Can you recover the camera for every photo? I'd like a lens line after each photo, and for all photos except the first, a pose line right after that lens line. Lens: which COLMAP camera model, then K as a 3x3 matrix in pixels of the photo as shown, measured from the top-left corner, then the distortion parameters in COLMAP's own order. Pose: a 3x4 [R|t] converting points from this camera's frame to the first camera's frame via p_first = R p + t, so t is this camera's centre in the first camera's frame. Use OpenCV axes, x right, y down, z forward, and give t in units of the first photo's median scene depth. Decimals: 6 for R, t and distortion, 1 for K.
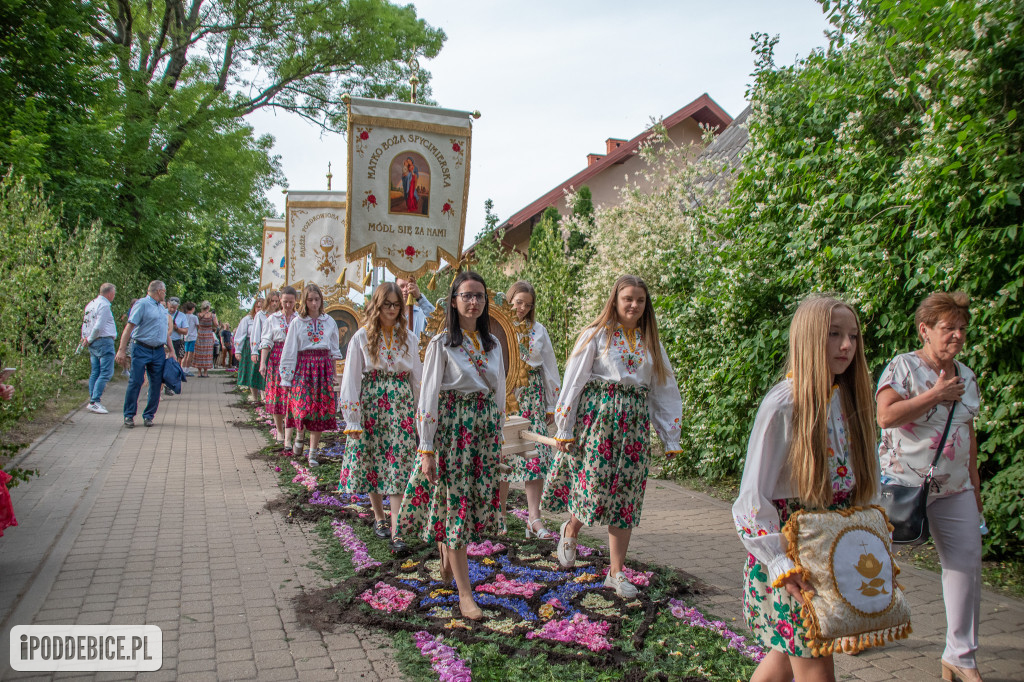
lens RADIAL K [[807.6, 0, 512.0], [0, 807.6, 341.0], [0, 0, 1]] dist [-0.158516, 0.123373]
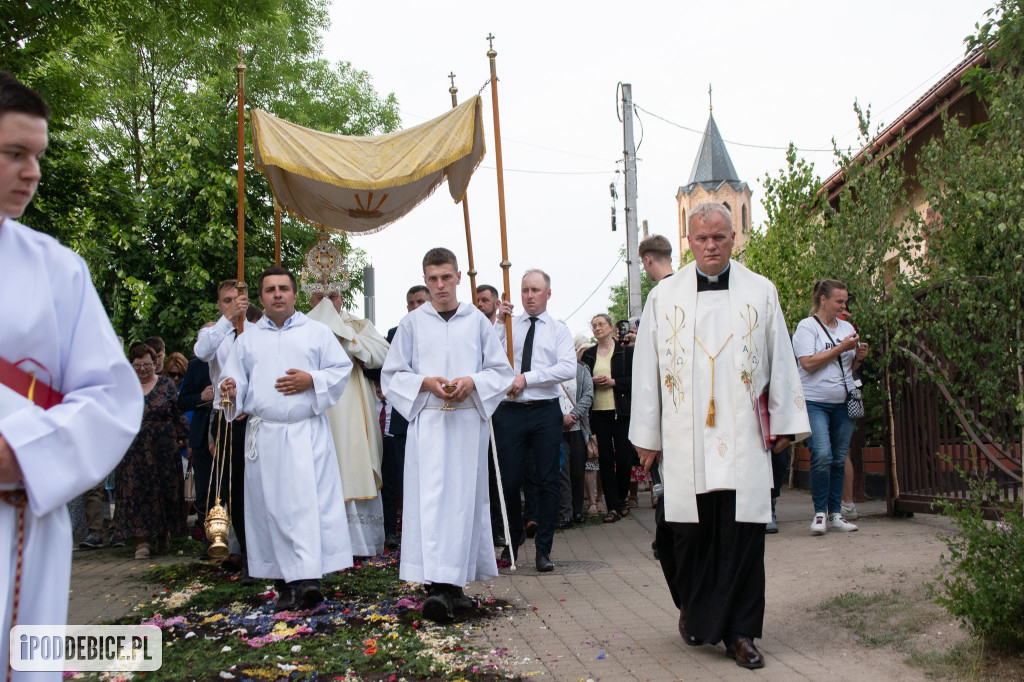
lens RADIAL K [[1561.7, 0, 496.7], [0, 1561.7, 340.0], [0, 0, 1]] dist [0.135382, 0.023628]
pose [[0.965362, -0.075136, -0.249863, -0.078790], [0.067924, 0.996990, -0.037376, -0.006935], [0.251919, 0.019109, 0.967560, 0.401430]]
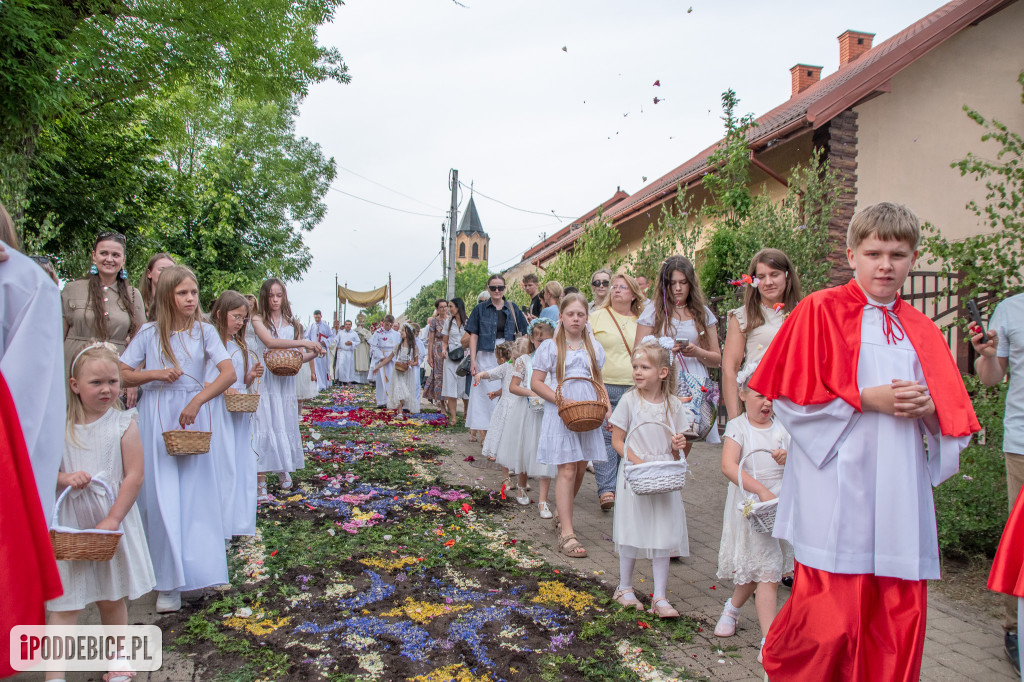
lens RADIAL K [[815.6, 0, 511.3], [0, 815.6, 345.3], [0, 0, 1]] dist [-0.168038, 0.145347]
pose [[0.998924, 0.004892, -0.046123, -0.157738], [-0.004386, 0.999929, 0.011072, -0.011614], [0.046173, -0.010857, 0.998874, 0.489701]]
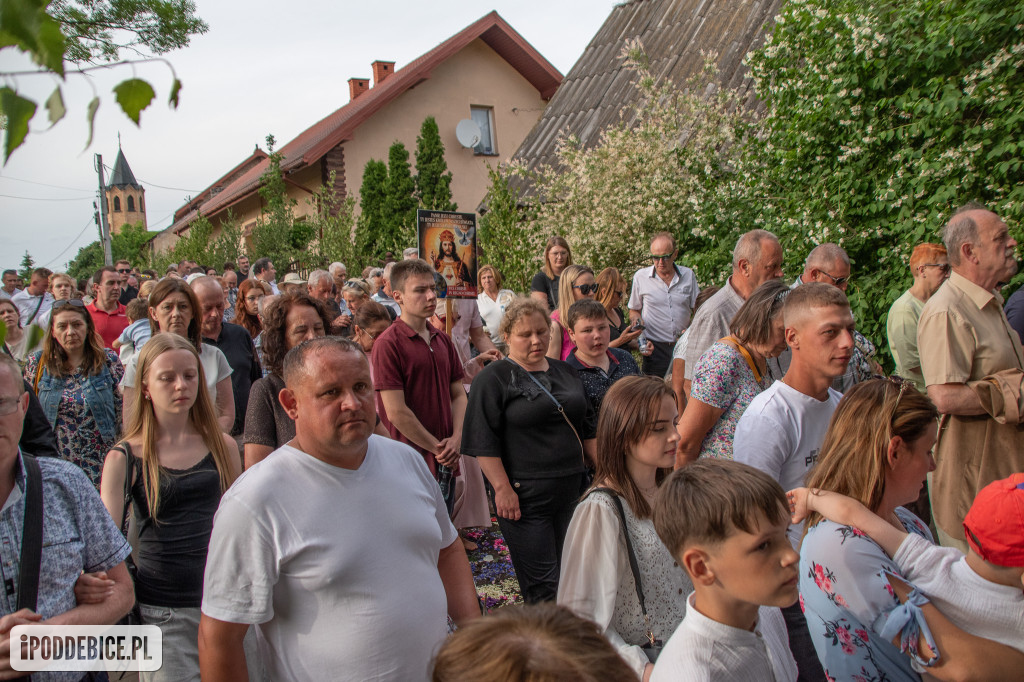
lens RADIAL K [[807.6, 0, 512.0], [0, 807.6, 341.0], [0, 0, 1]] dist [-0.158516, 0.123373]
pose [[0.935969, -0.121974, 0.330280, -0.099789], [0.090118, 0.989820, 0.110164, -0.024333], [-0.340355, -0.073346, 0.937432, 0.081506]]
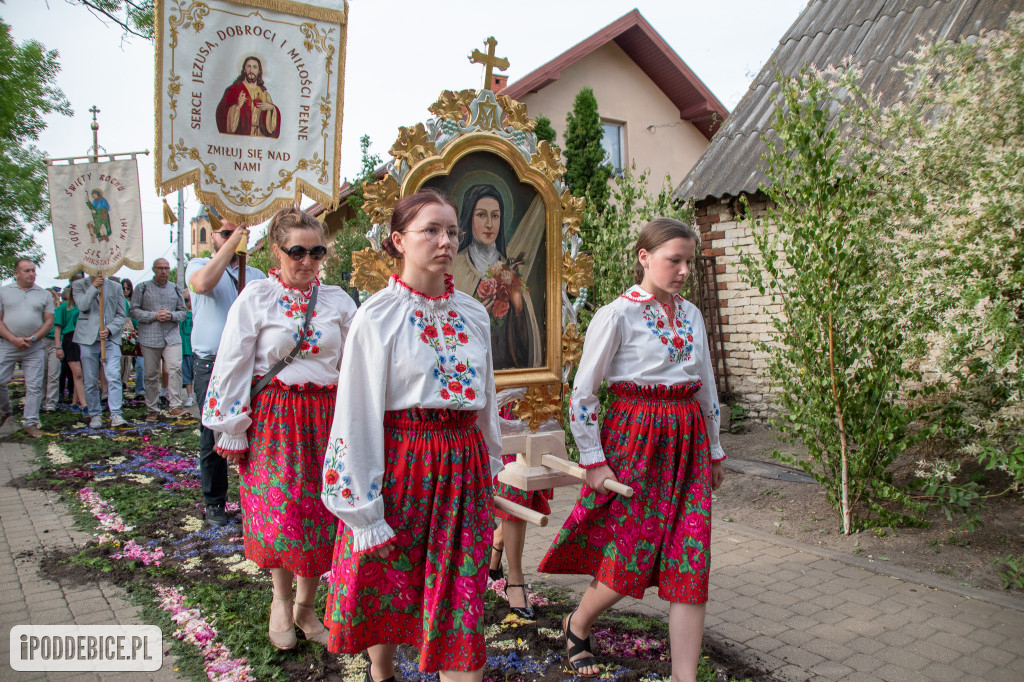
lens RADIAL K [[811.1, 0, 514.7], [0, 811.1, 349.1], [0, 0, 1]] dist [-0.165248, 0.133744]
pose [[0.966386, -0.039085, 0.254106, -0.096497], [0.028739, 0.998605, 0.044301, -0.005960], [-0.255483, -0.035509, 0.966161, 0.253652]]
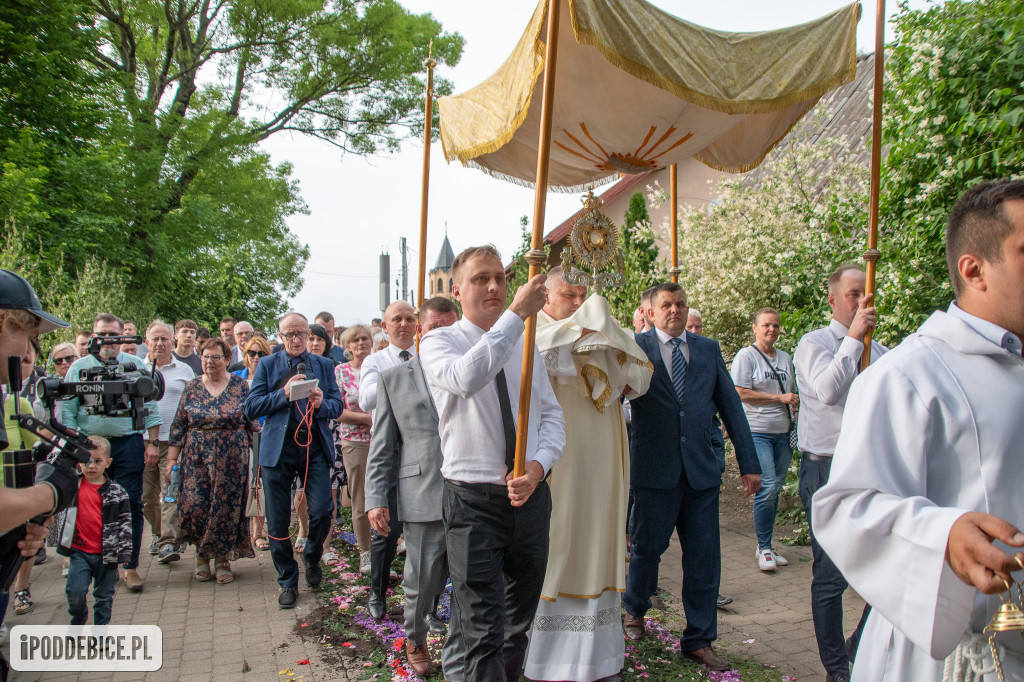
lens RADIAL K [[807.6, 0, 512.0], [0, 807.6, 341.0], [0, 0, 1]] dist [-0.158516, 0.123373]
pose [[0.997828, -0.055263, -0.035864, -0.018144], [0.054359, 0.998191, -0.025692, -0.007489], [0.037219, 0.023687, 0.999026, 0.071869]]
